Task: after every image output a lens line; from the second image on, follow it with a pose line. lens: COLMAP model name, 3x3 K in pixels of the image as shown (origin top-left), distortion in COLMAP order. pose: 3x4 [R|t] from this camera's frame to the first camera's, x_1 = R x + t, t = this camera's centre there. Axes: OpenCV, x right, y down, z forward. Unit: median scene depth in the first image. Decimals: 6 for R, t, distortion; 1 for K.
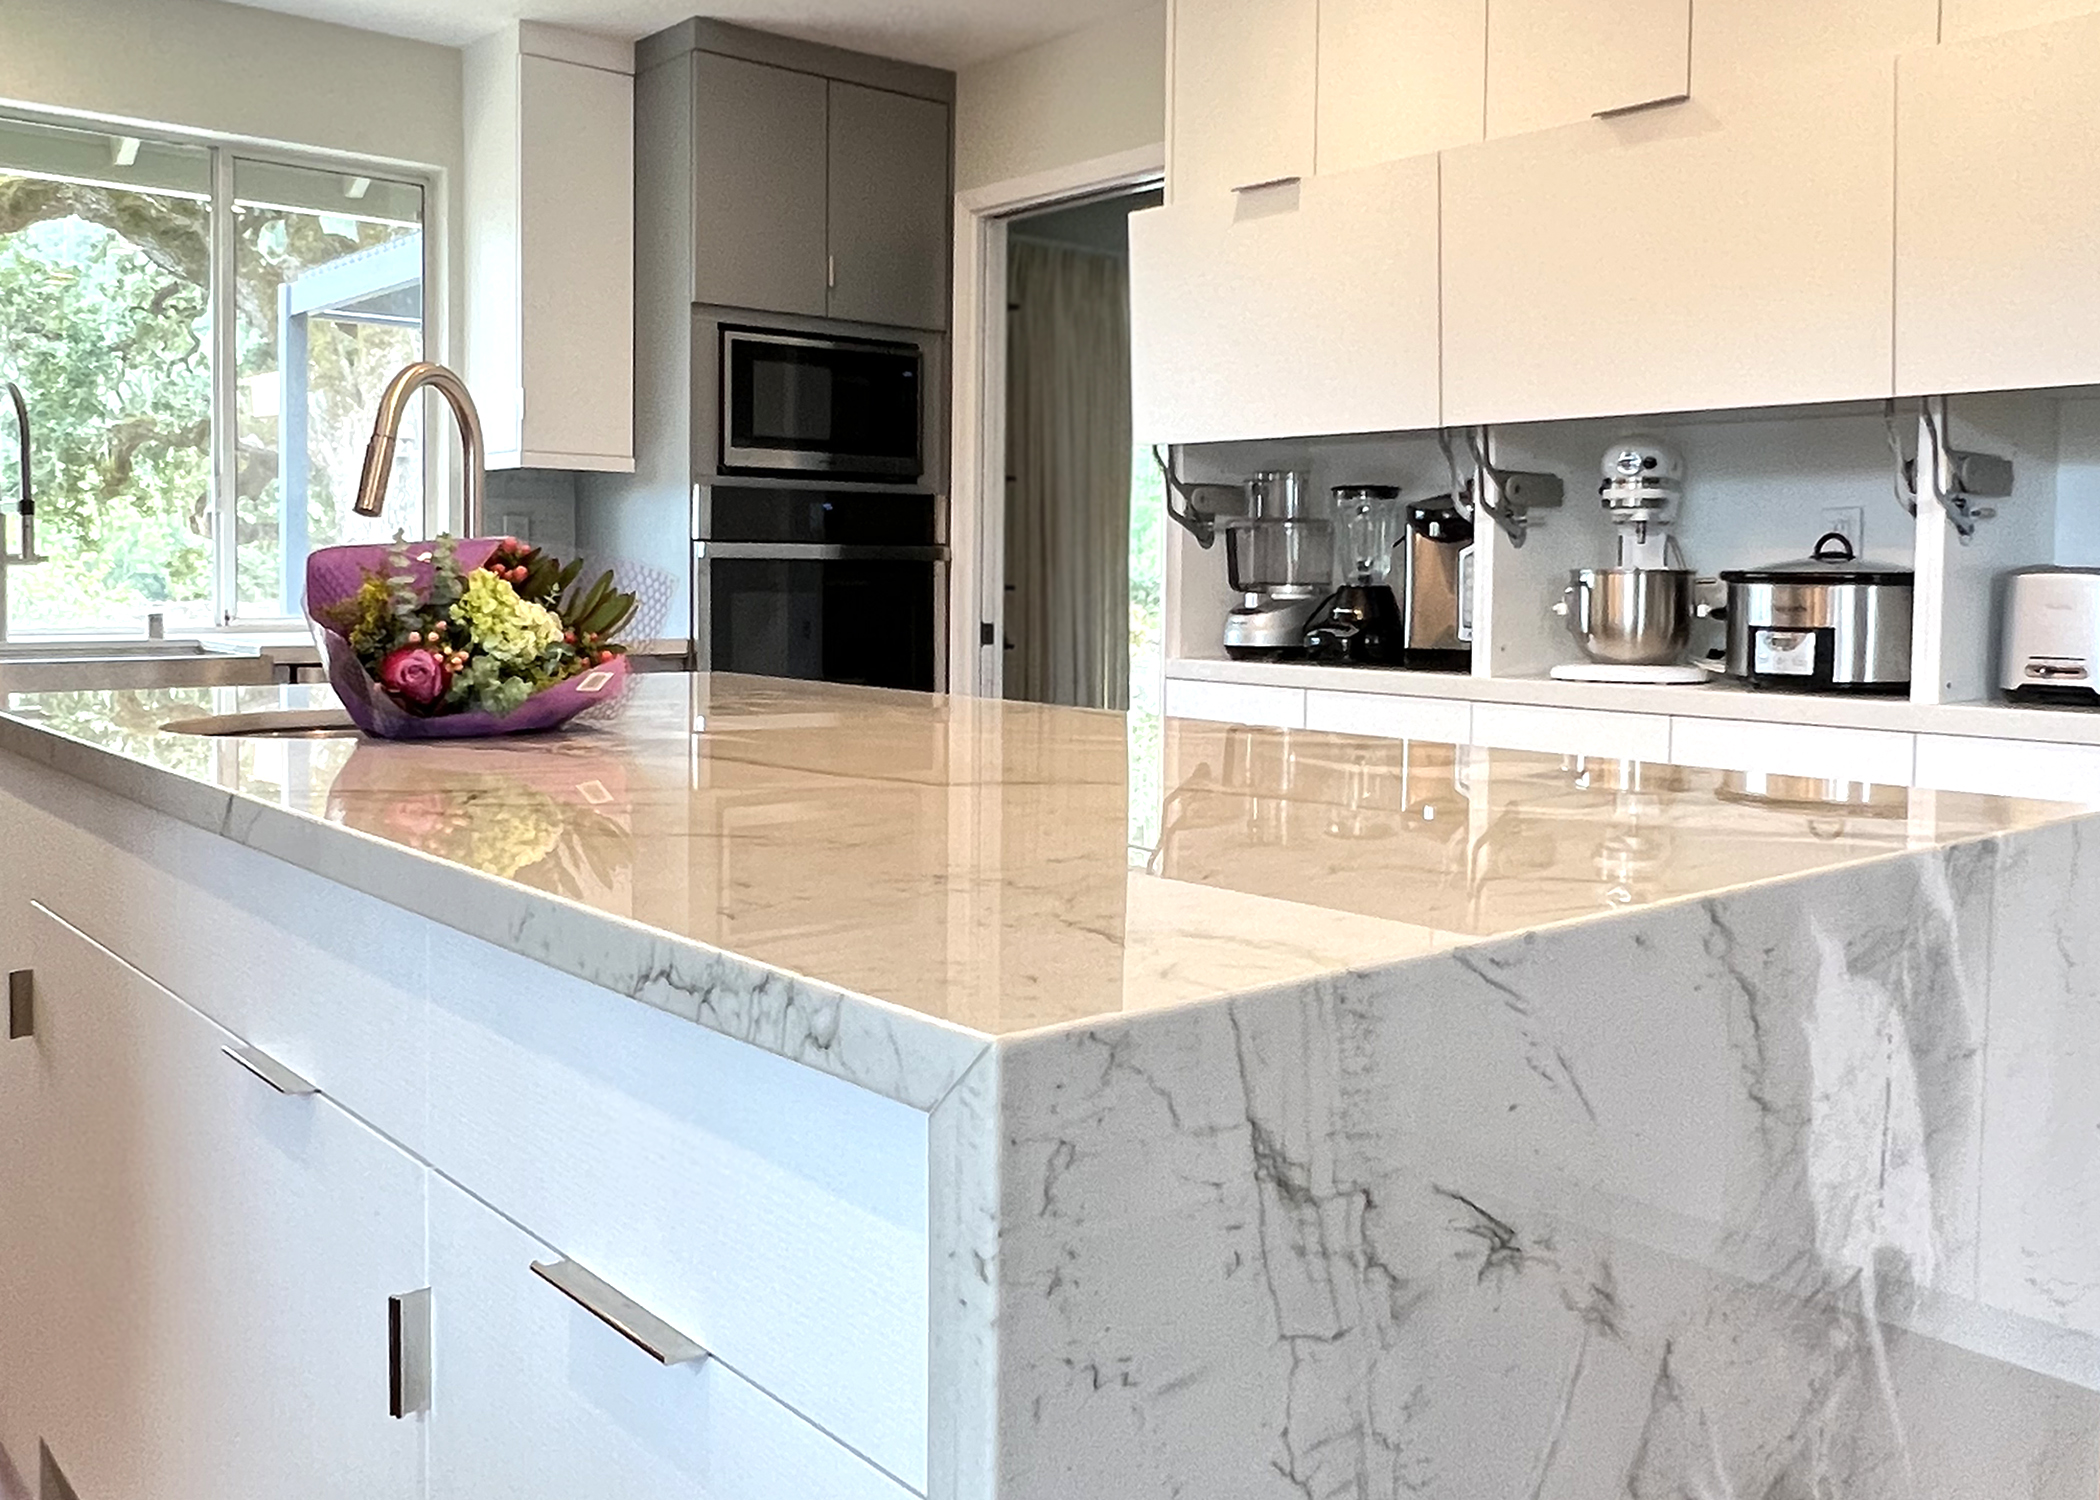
lens RADIAL K [[1763.9, 0, 1116.1], [0, 1763.9, 700.2], [0, 0, 1]] dist [0.069165, 0.001892]
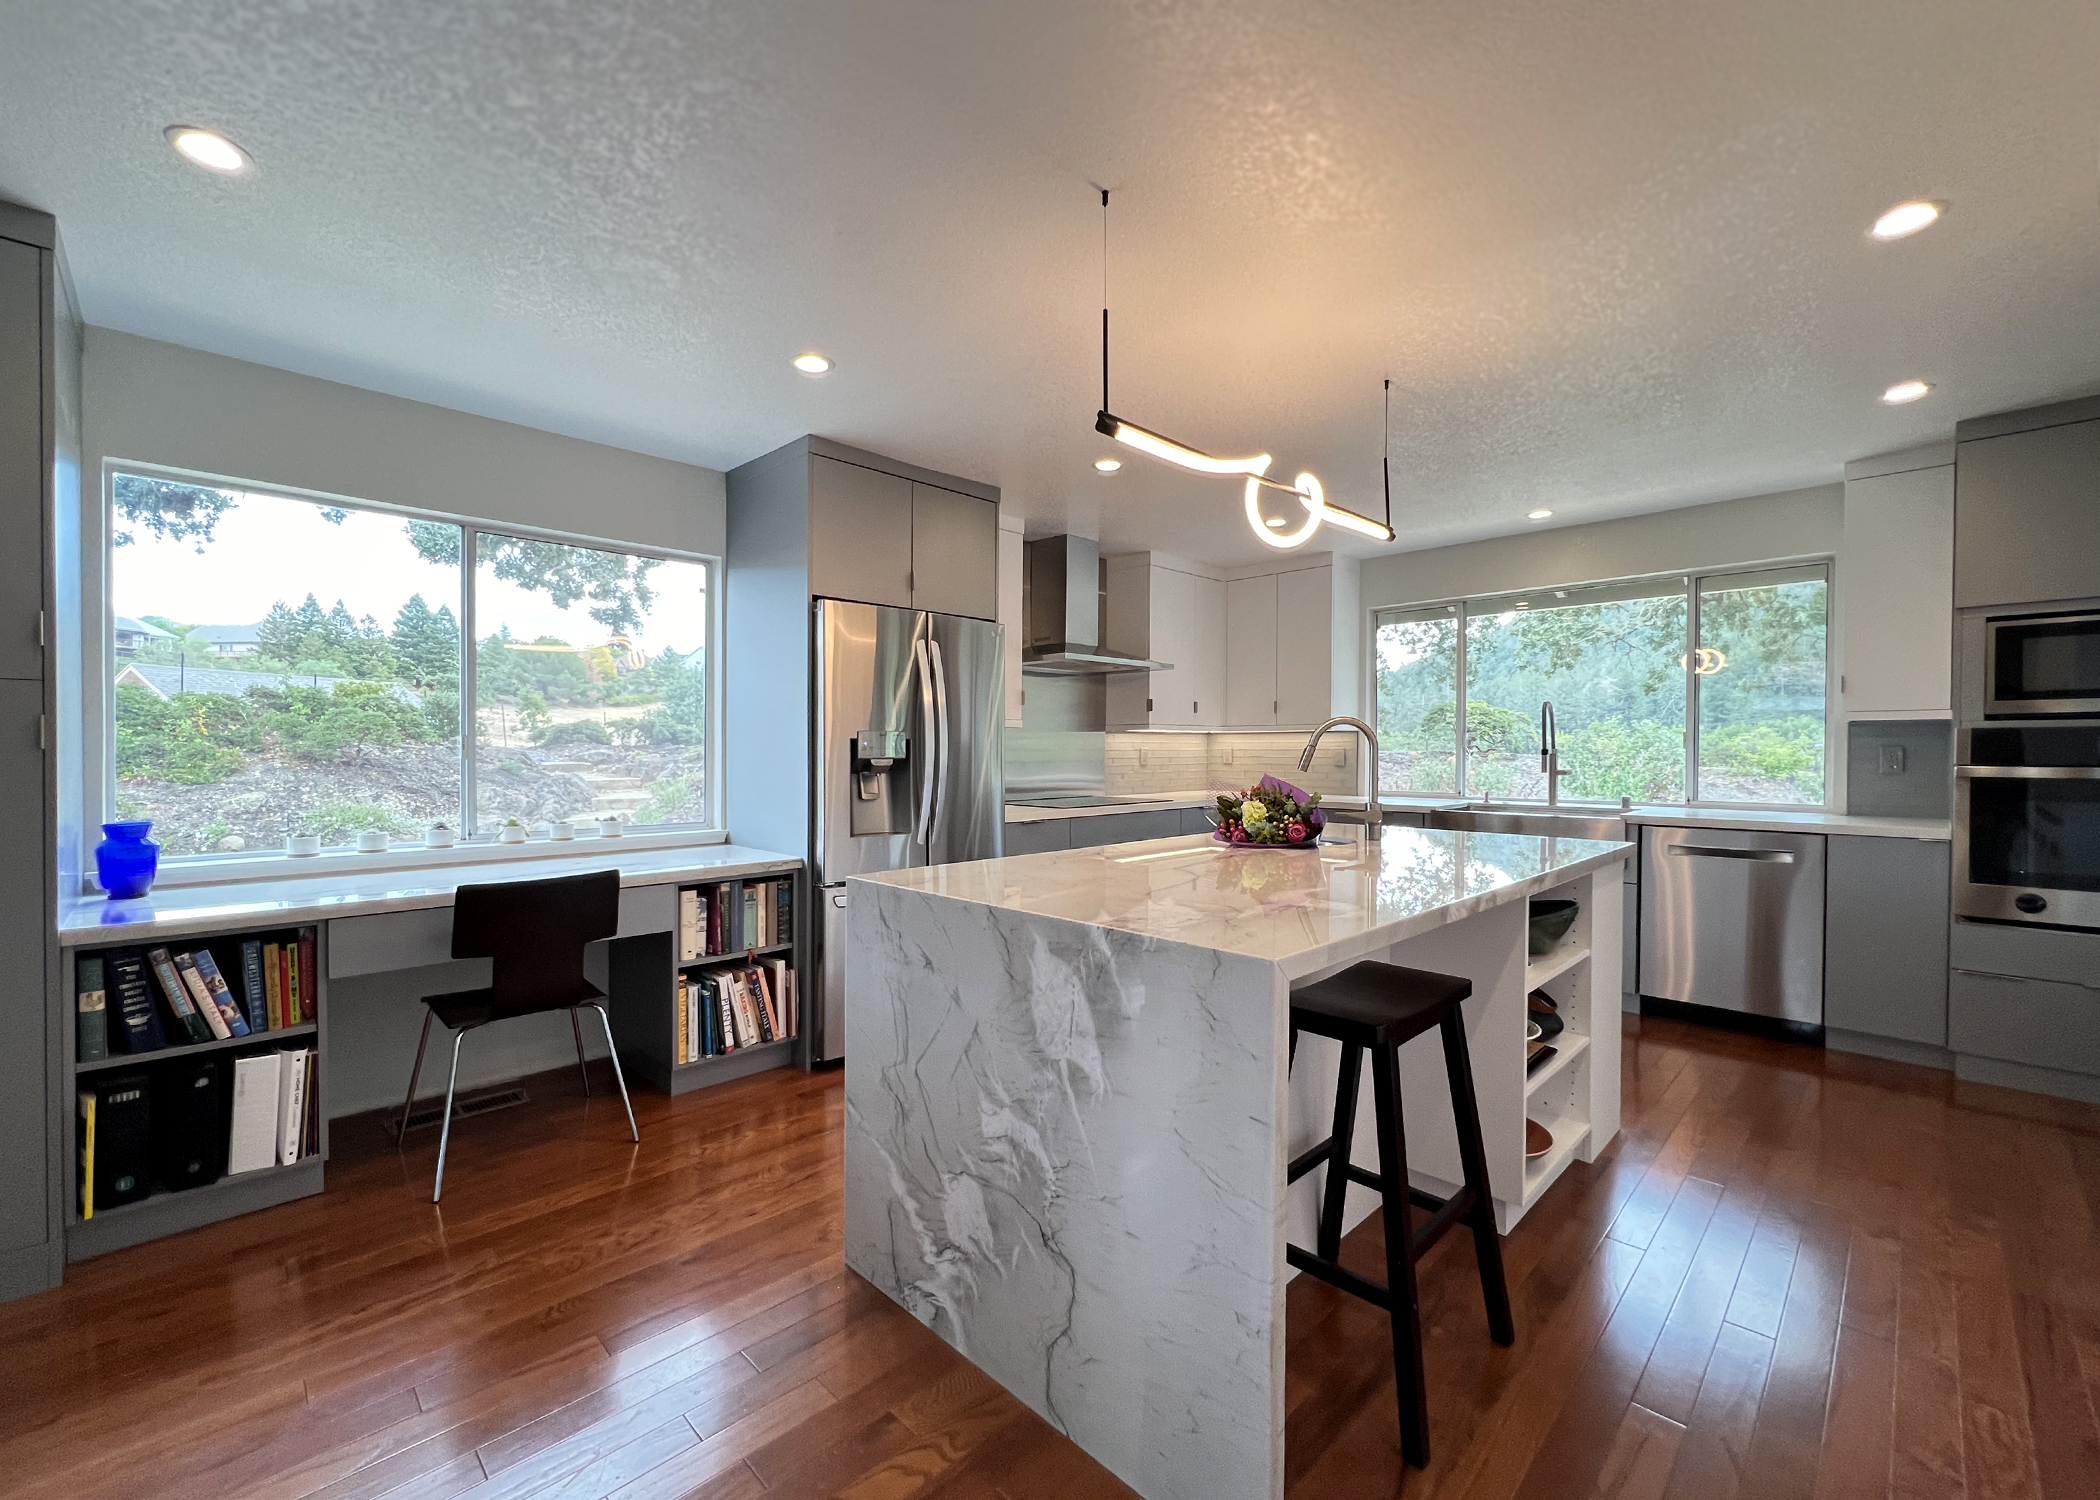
lens RADIAL K [[873.4, 0, 1050.0], [0, 873.4, 750.0], [0, 0, 1]] dist [-0.001556, 0.000103]
pose [[0.075655, -0.001062, -0.997133, 0.447887], [-0.077183, 0.996993, -0.006918, -0.042670], [0.994142, 0.077485, 0.075346, 0.205511]]
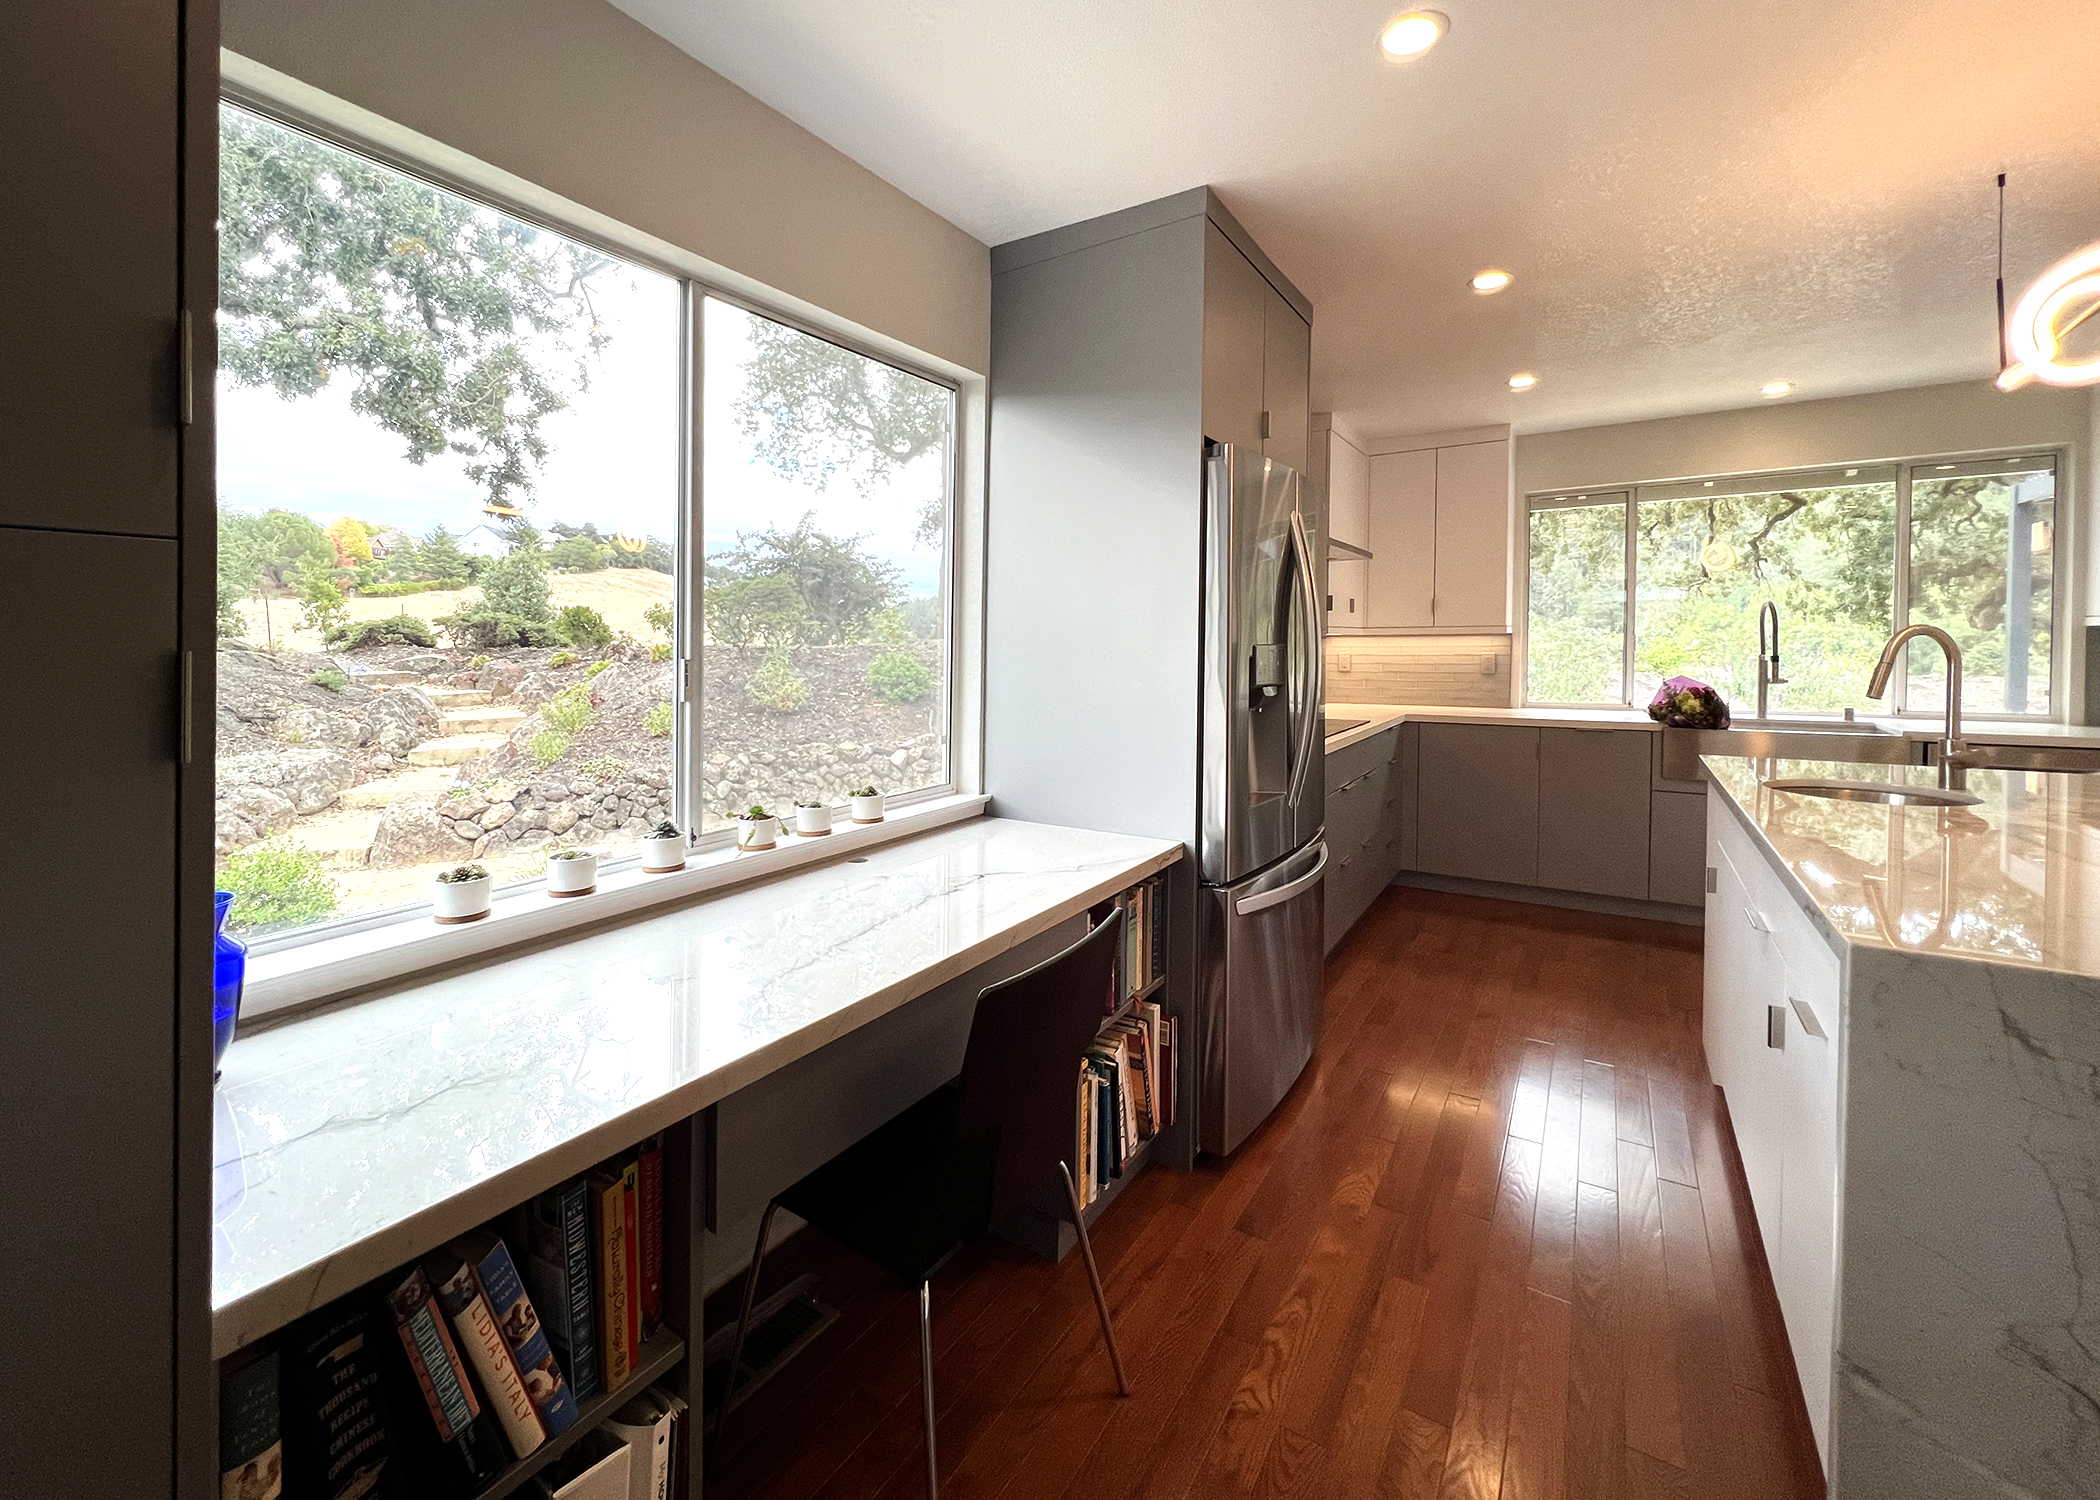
lens RADIAL K [[905.0, 0, 1002.2], [0, 905.0, 636.3], [0, 0, 1]] dist [0.000298, -0.000255]
pose [[0.267399, -0.009728, -0.963537, 0.166309], [-0.069844, 0.997123, -0.029450, -0.032242], [0.961051, 0.075172, 0.265950, -0.150556]]
